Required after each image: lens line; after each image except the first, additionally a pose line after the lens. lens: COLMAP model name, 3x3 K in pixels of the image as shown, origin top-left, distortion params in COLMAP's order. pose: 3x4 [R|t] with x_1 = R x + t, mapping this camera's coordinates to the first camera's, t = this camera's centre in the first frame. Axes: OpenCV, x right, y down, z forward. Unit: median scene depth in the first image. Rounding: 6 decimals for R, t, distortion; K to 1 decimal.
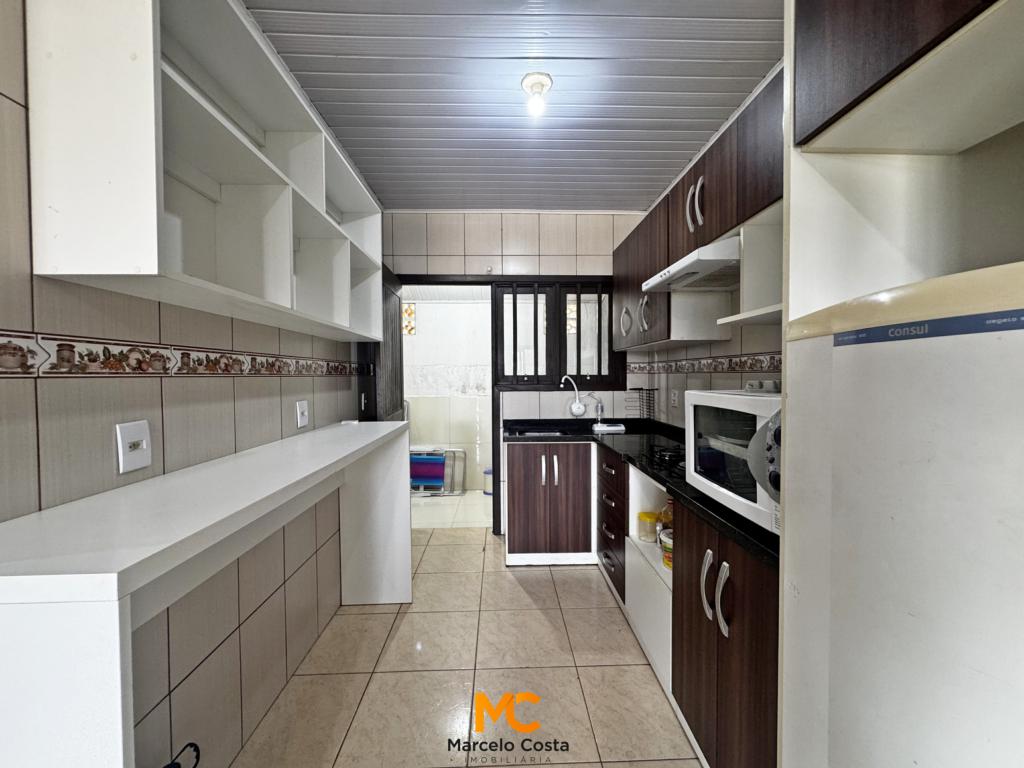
lens RADIAL K [[408.3, 0, 510.8], [0, 408.3, 383.2], [0, 0, 1]] dist [0.002494, 0.000010]
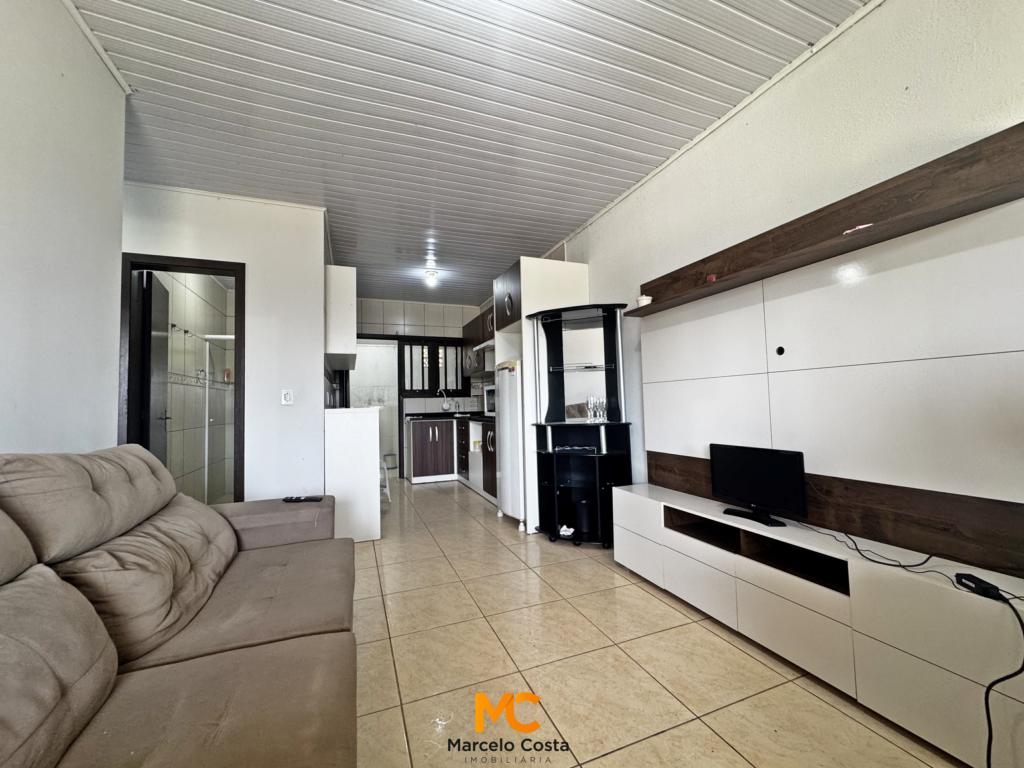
lens RADIAL K [[408.3, 0, 512.6], [0, 408.3, 384.3], [0, 0, 1]] dist [0.002494, 0.000010]
pose [[0.940505, -0.000371, 0.339779, -0.187130], [0.025883, 0.997172, -0.070555, 0.099275], [-0.338792, 0.075152, 0.937855, -0.882192]]
